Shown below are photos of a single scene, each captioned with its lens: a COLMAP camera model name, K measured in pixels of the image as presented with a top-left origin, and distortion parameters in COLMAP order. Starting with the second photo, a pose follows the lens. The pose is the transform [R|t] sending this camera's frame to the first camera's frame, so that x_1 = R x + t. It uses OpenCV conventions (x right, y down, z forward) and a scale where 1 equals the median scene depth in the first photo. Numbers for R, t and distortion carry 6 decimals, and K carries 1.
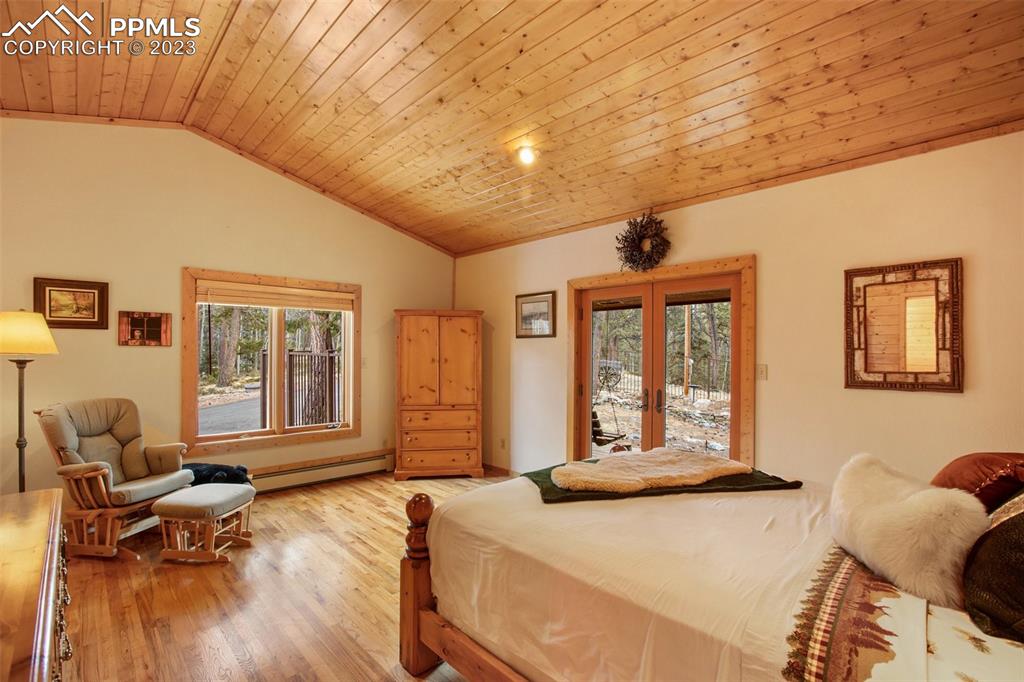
lens RADIAL K [[477.3, 0, 520.4], [0, 477.3, 349.2], [0, 0, 1]] dist [-0.003172, -0.000095]
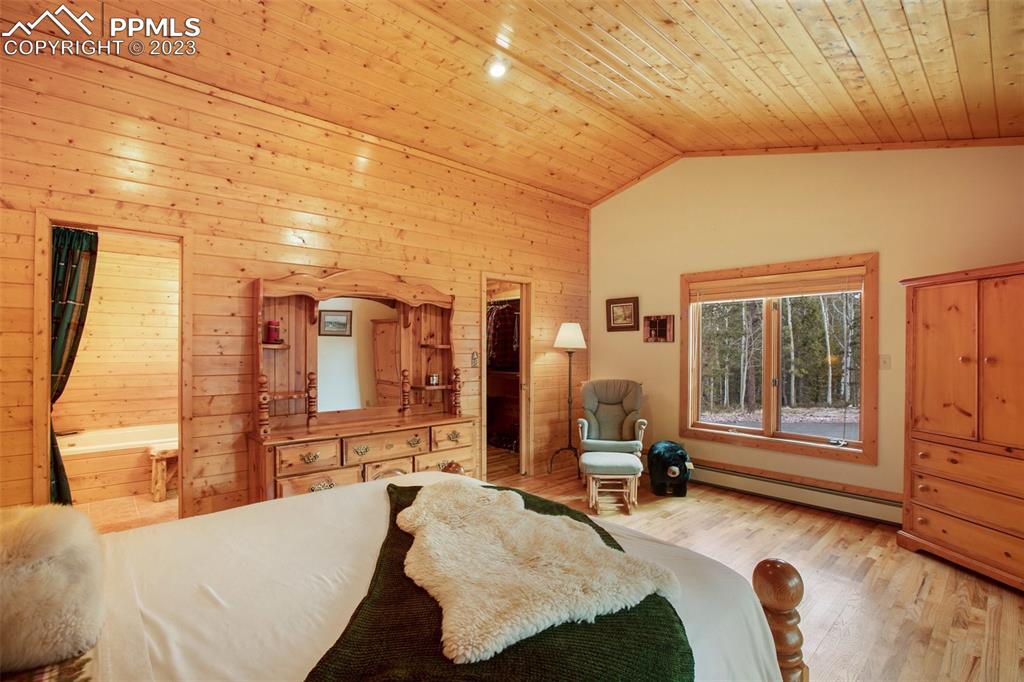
lens RADIAL K [[477.3, 0, 520.4], [0, 477.3, 349.2], [0, 0, 1]] dist [-0.003172, -0.000095]
pose [[0.005502, -0.004819, -0.999973, 0.410483], [-0.000948, 0.999988, -0.004825, 0.015505], [0.999984, 0.000975, 0.005497, 0.520530]]
